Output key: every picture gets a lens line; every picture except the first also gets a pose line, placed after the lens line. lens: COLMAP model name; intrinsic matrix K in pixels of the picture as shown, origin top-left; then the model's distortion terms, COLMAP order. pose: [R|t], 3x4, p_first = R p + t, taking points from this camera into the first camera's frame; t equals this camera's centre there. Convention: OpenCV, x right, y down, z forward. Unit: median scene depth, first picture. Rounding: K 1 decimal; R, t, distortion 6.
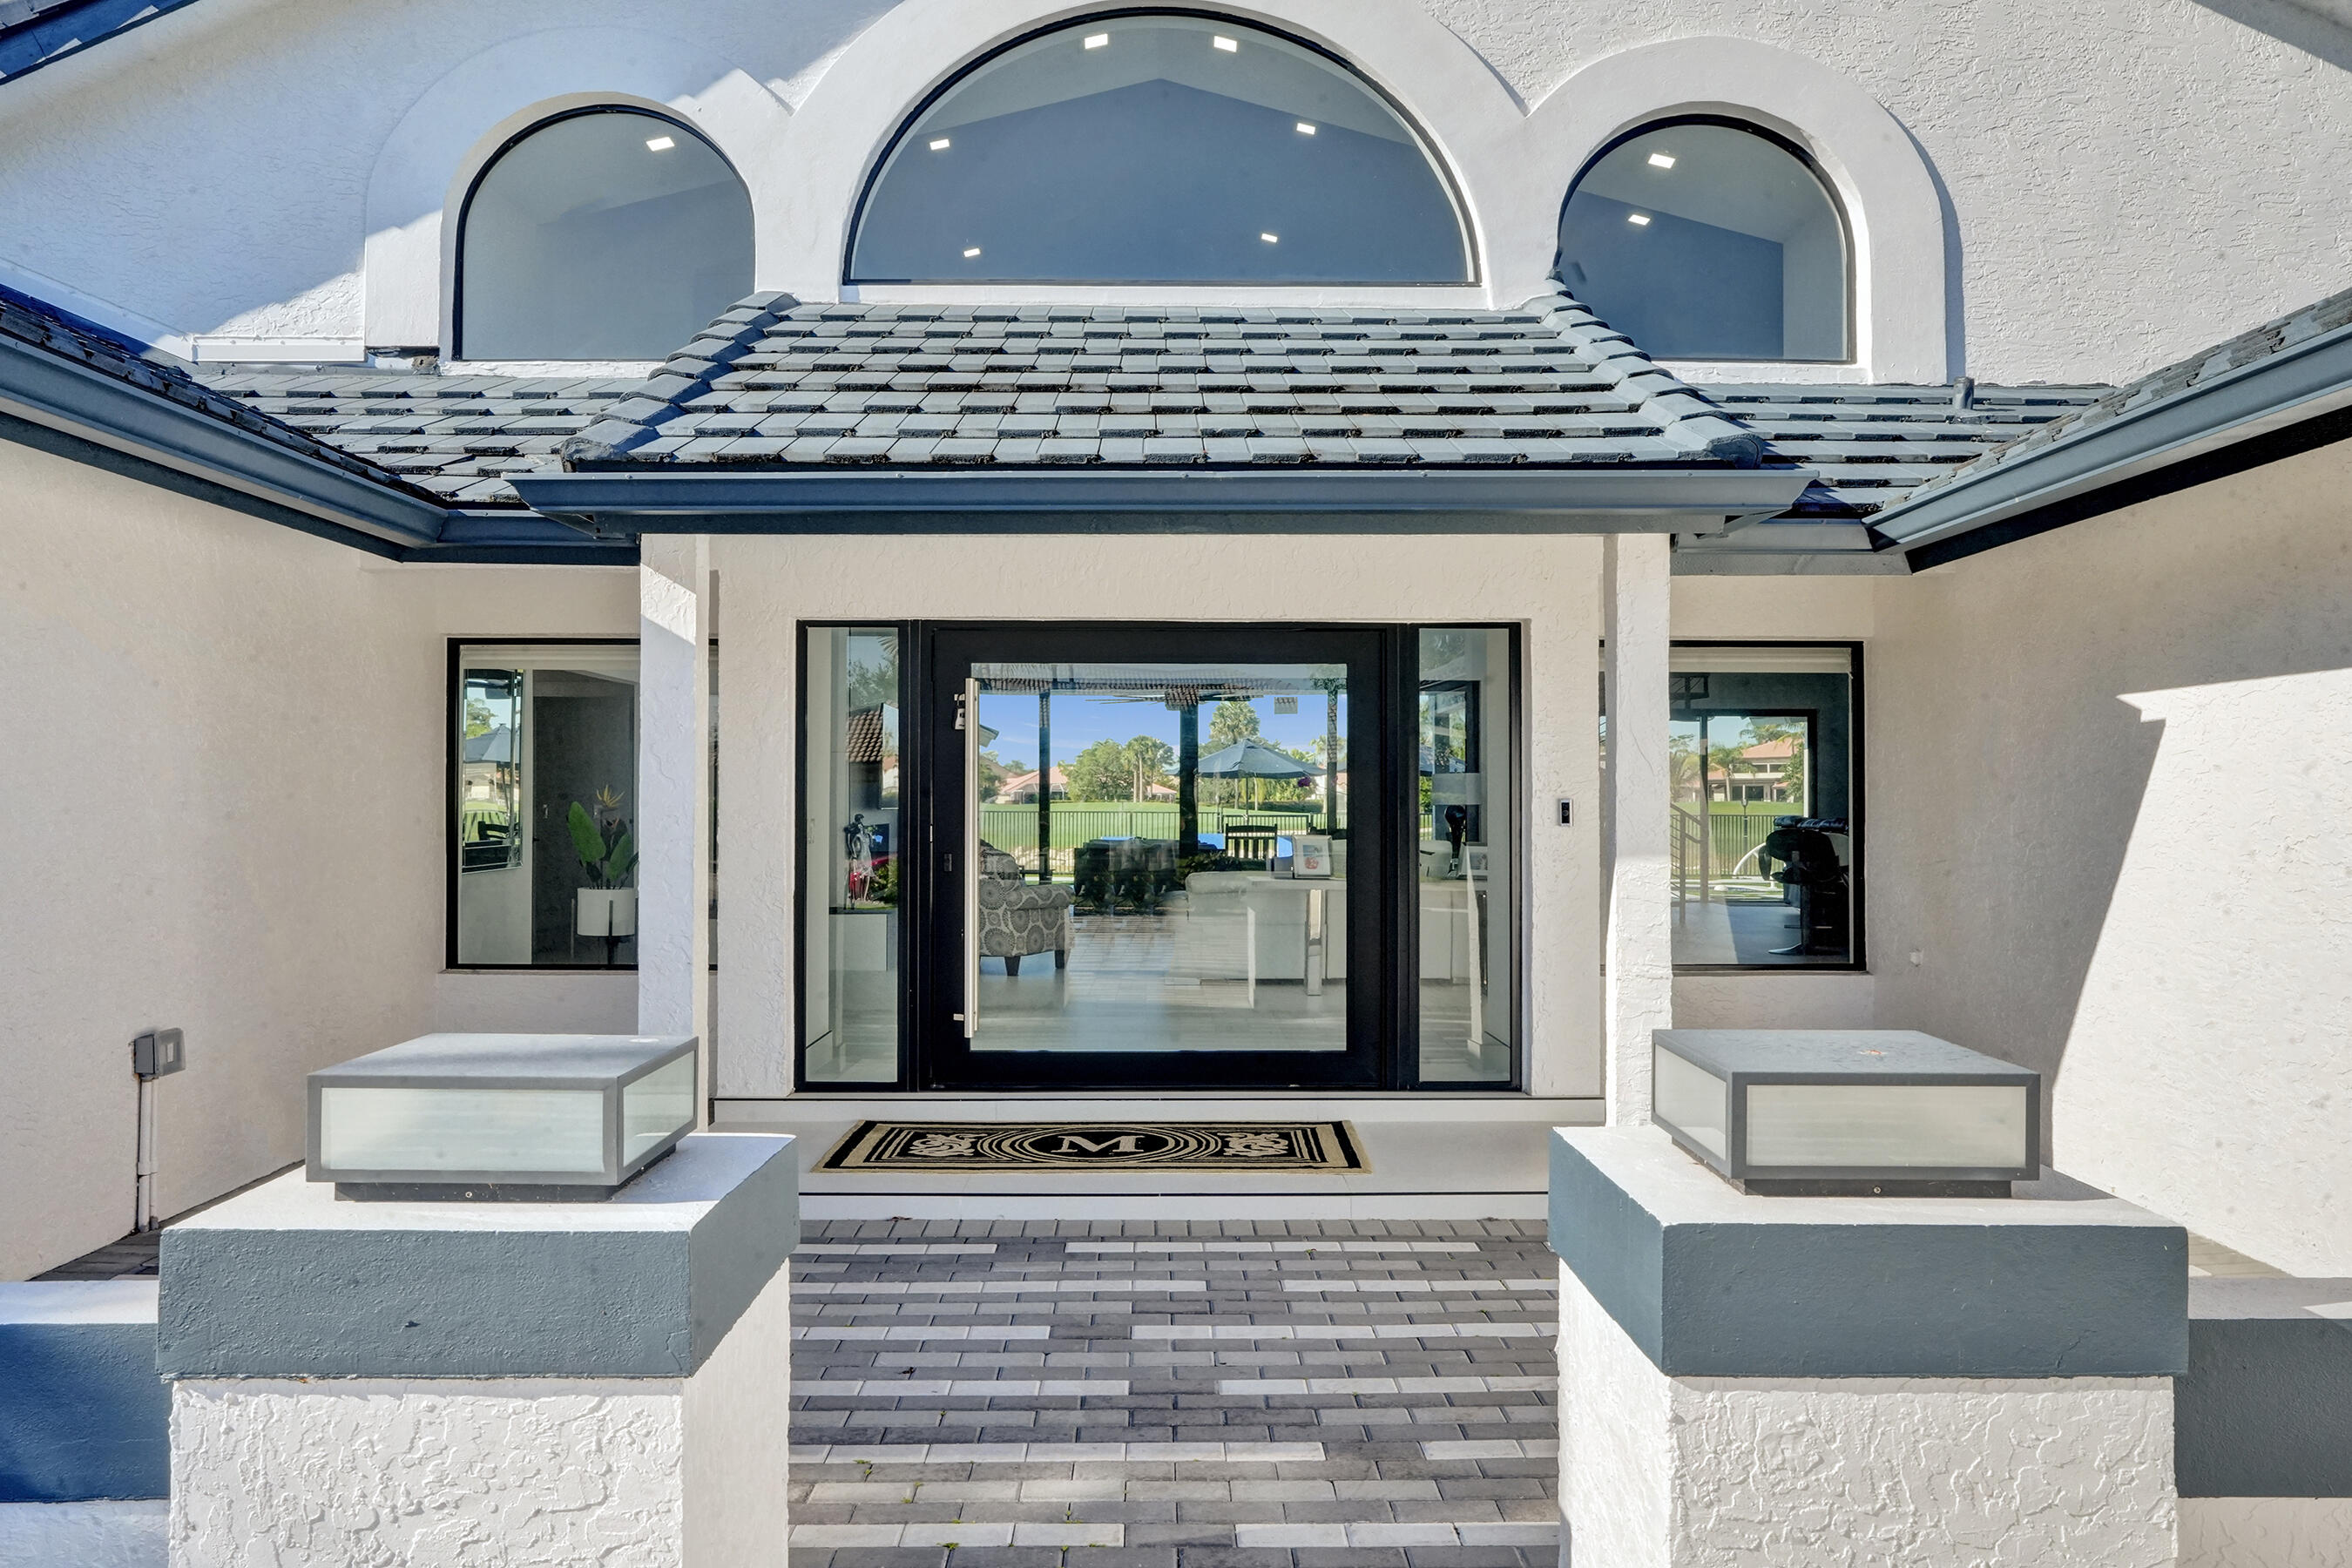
lens RADIAL K [[1878.0, 0, 1167.2], [0, 1878.0, 780.7], [0, 0, 1]] dist [0.001443, -0.000235]
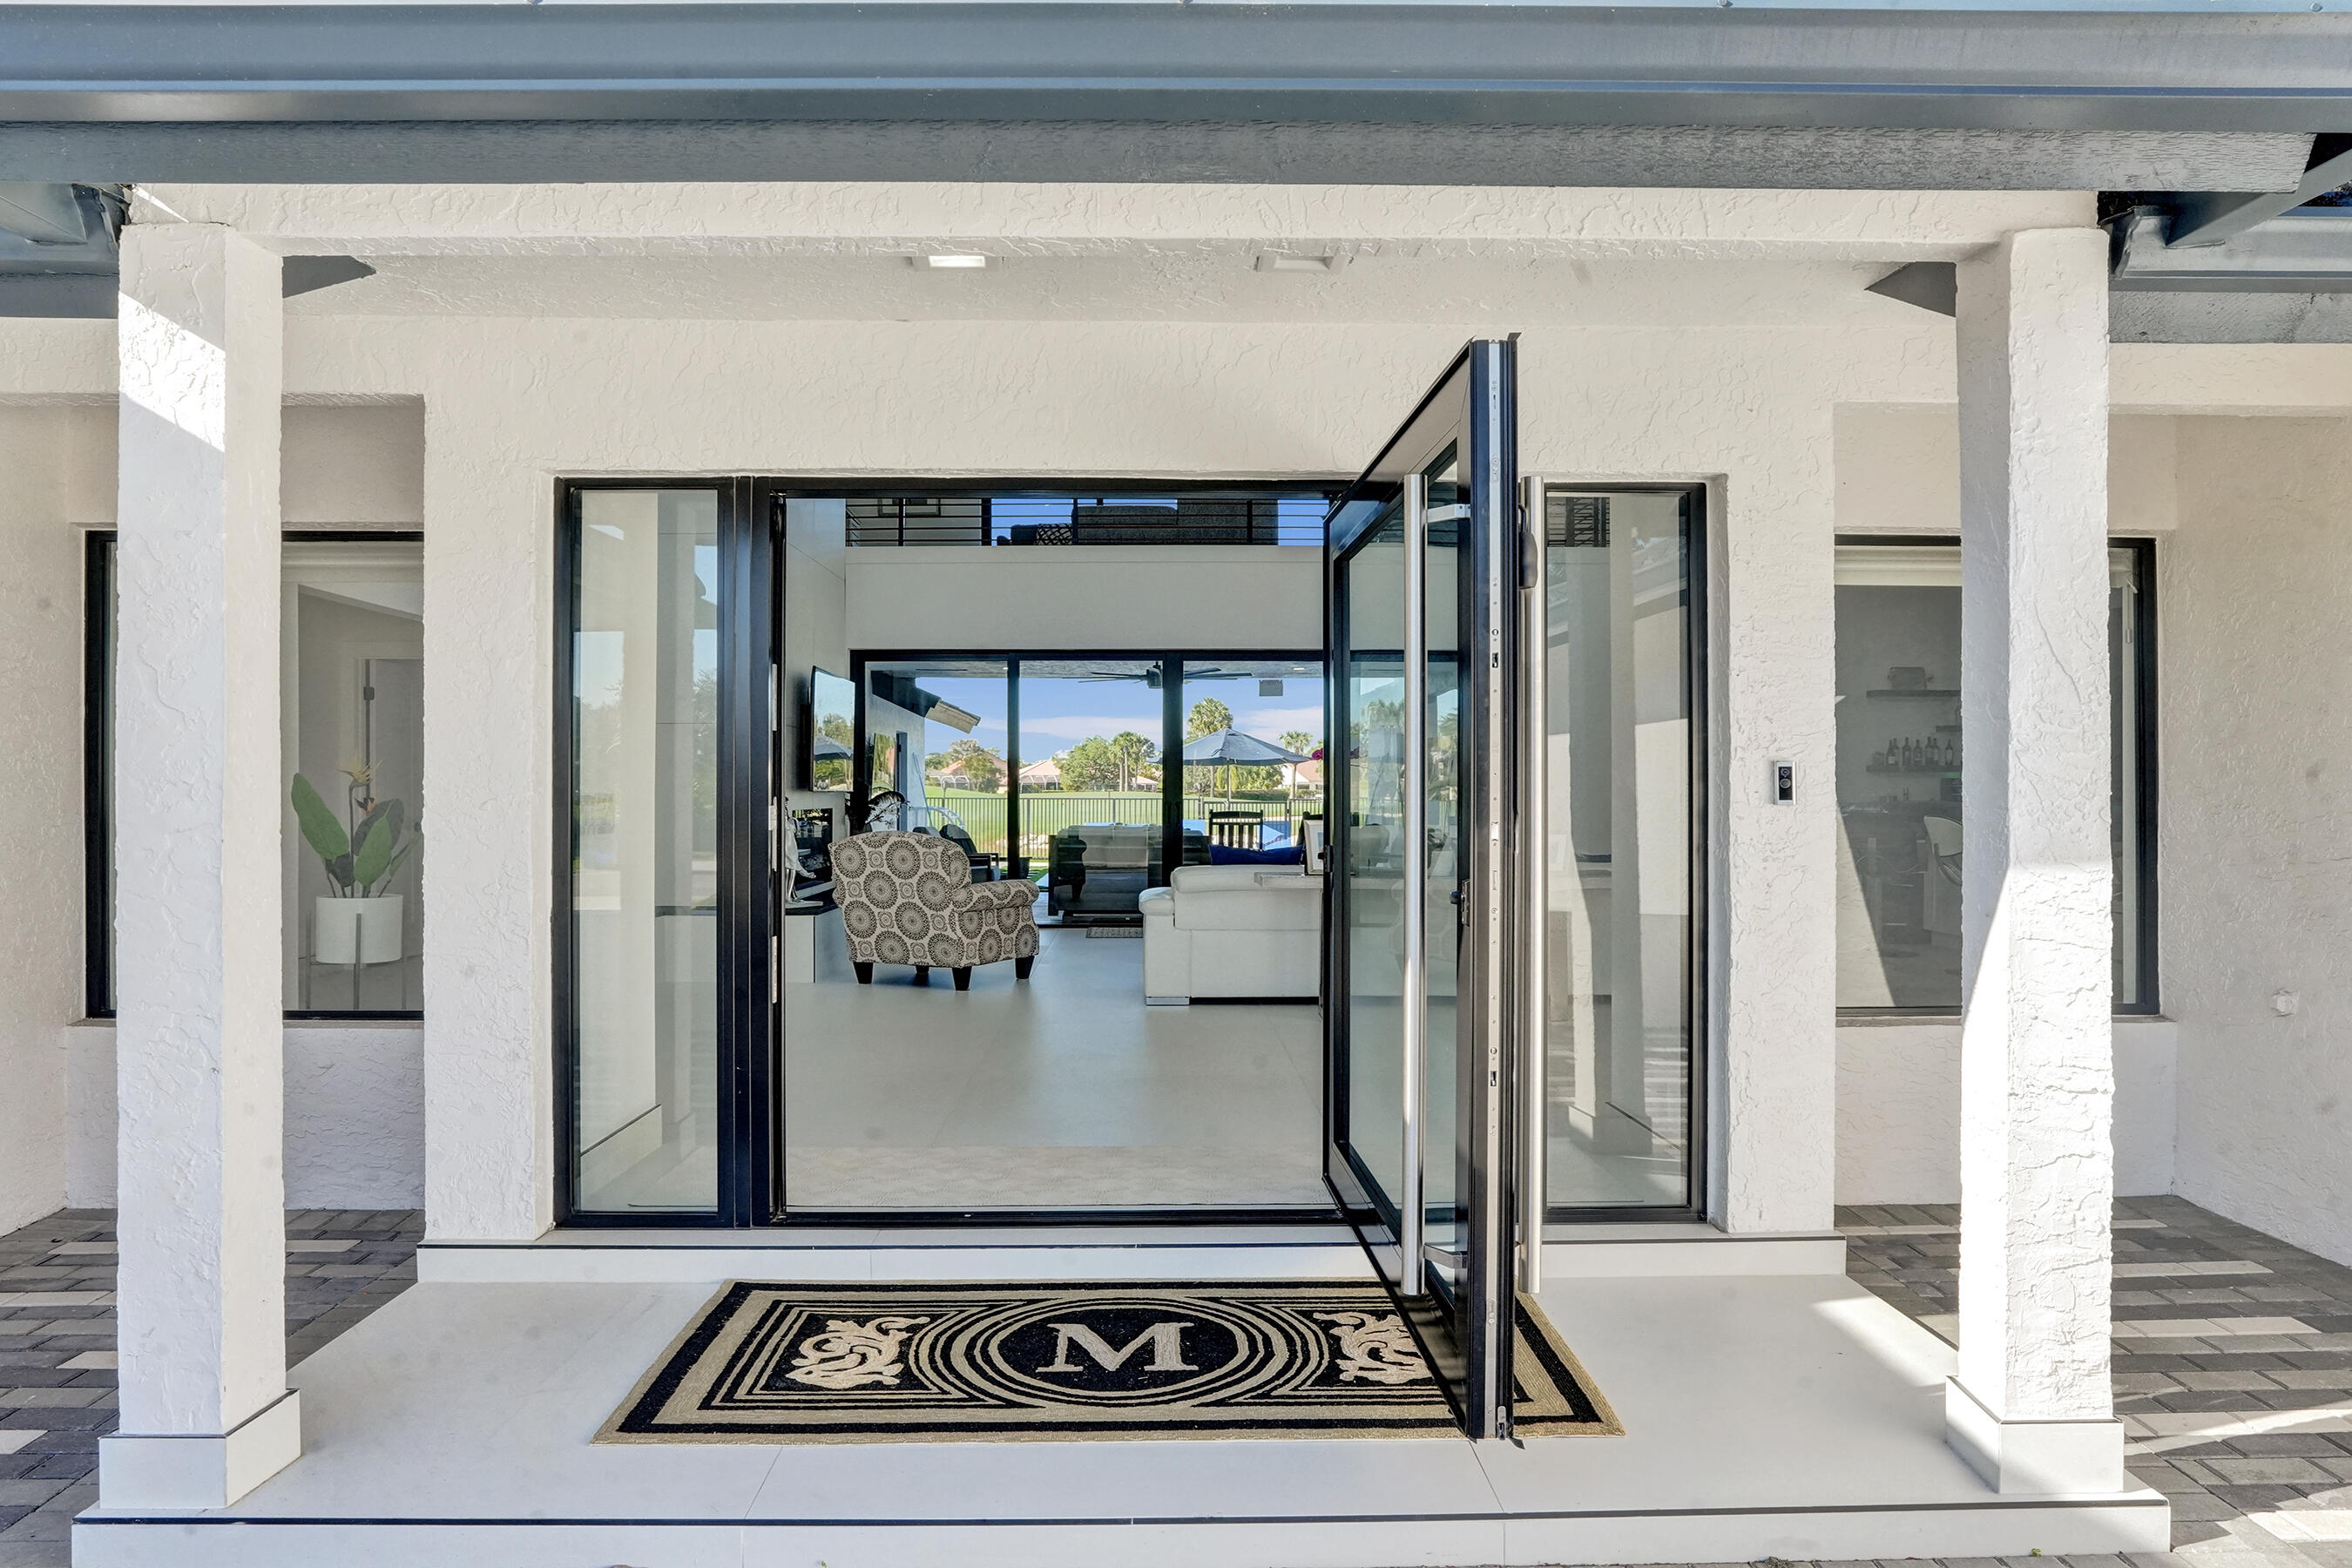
lens RADIAL K [[1621.3, 0, 1180.4], [0, 1621.3, 786.1], [0, 0, 1]] dist [0.001012, 0.000235]
pose [[0.999827, -0.000814, 0.018586, 0.000523], [0.000681, 0.999974, 0.007179, 0.004983], [-0.018591, -0.007165, 0.999801, 0.166990]]
